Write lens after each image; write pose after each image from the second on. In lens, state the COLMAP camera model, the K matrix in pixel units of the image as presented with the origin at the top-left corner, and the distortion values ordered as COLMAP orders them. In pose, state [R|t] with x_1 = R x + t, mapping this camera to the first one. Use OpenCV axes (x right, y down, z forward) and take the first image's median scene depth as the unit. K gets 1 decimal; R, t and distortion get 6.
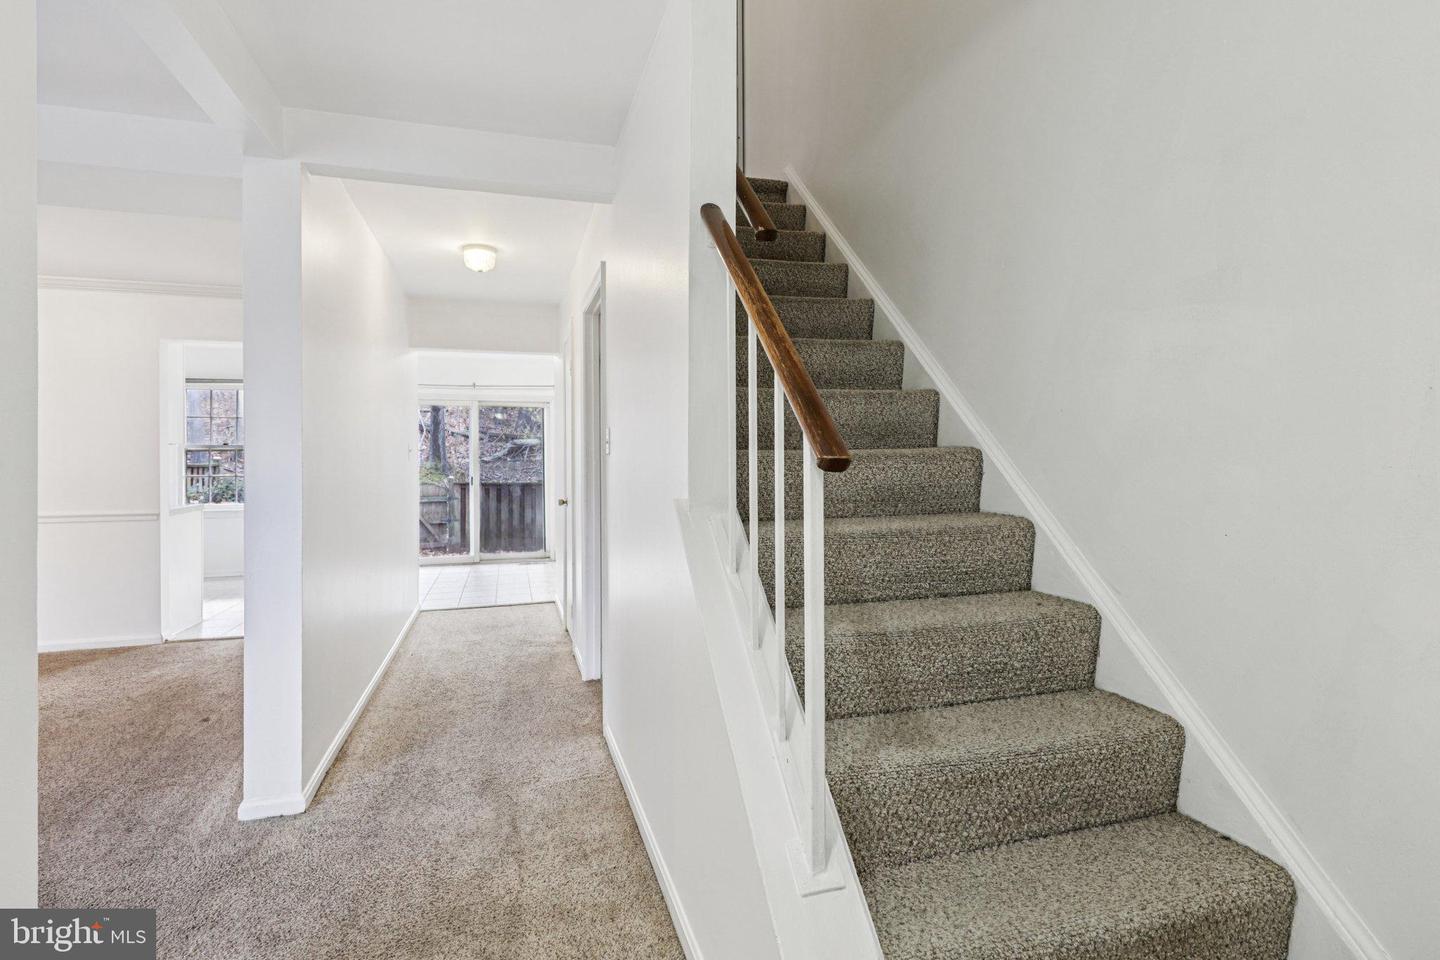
lens RADIAL K [[710.9, 0, 719.3], [0, 710.9, 467.4], [0, 0, 1]] dist [-0.000054, 0.000000]
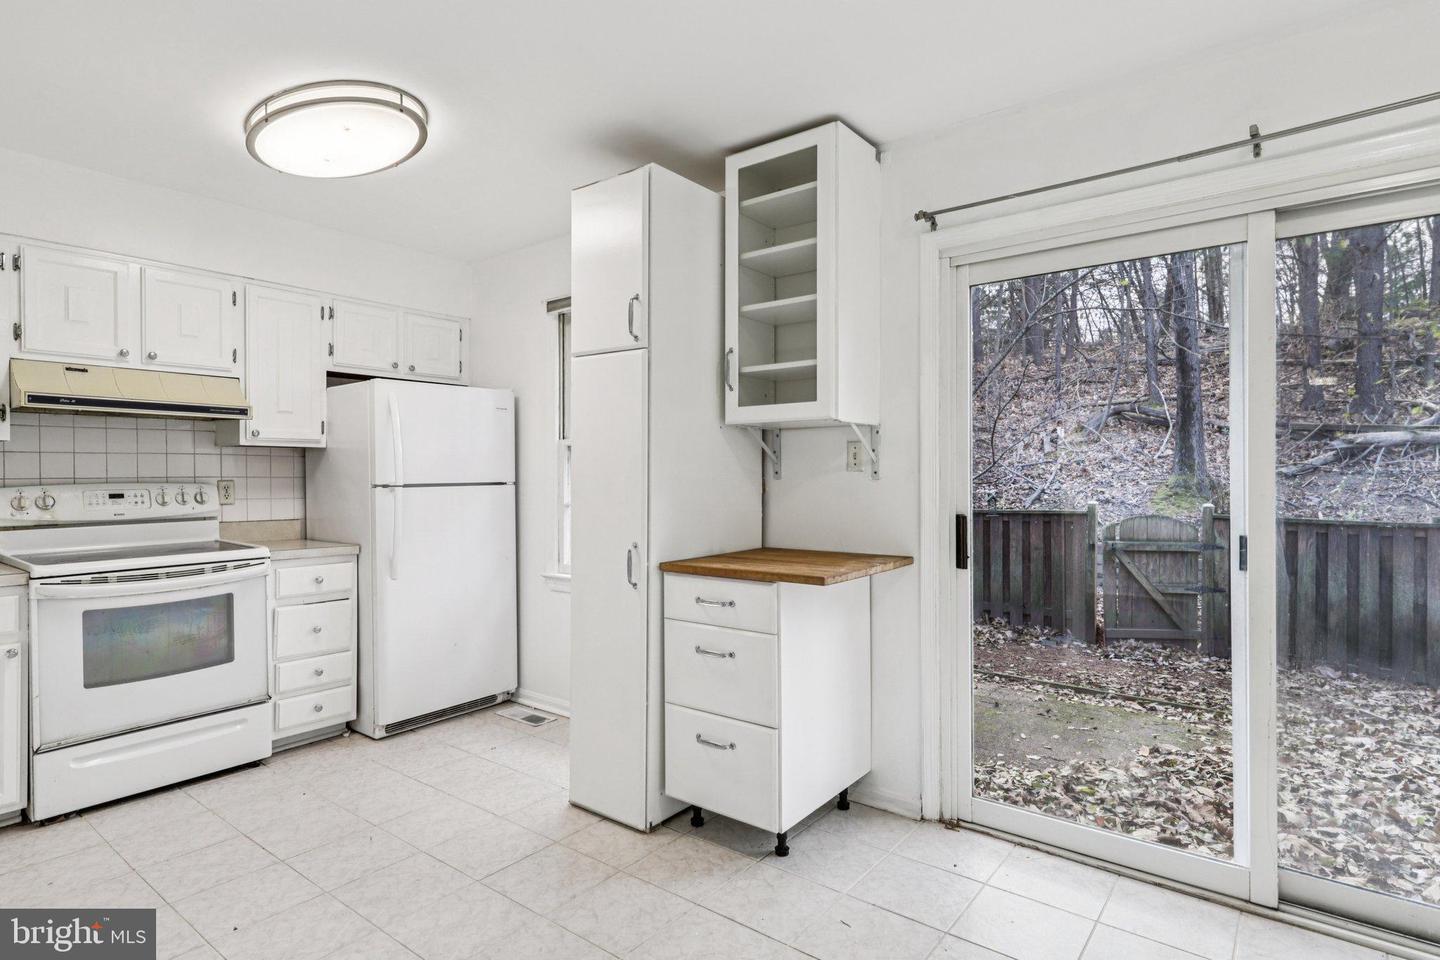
lens RADIAL K [[761.4, 0, 722.1], [0, 761.4, 477.0], [0, 0, 1]] dist [0.014868, -0.001342]
pose [[0.584265, 0.001854, -0.811561, -0.107965], [-0.005861, 0.999981, -0.001935, -0.002959], [0.811542, 0.005887, 0.584265, 0.318255]]
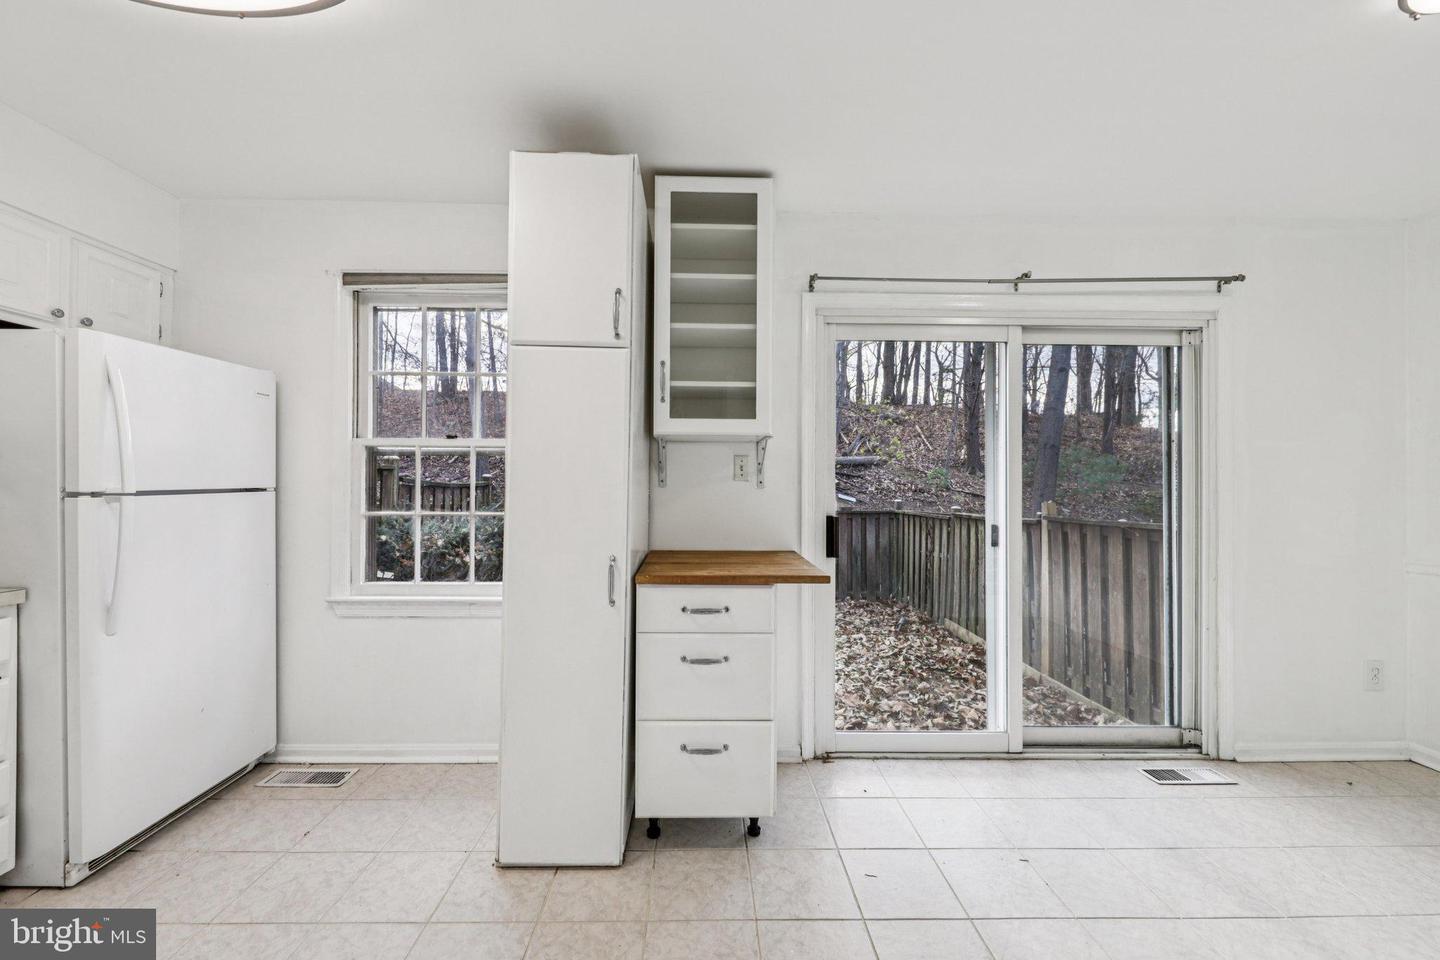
lens RADIAL K [[563.7, 0, 711.3], [0, 563.7, 479.6], [0, 0, 1]] dist [0.006668, -0.001972]
pose [[0.964475, 0.009263, -0.264010, -0.188061], [-0.013016, 0.999838, -0.012469, -0.003105], [0.263852, 0.015463, 0.964439, 0.299148]]
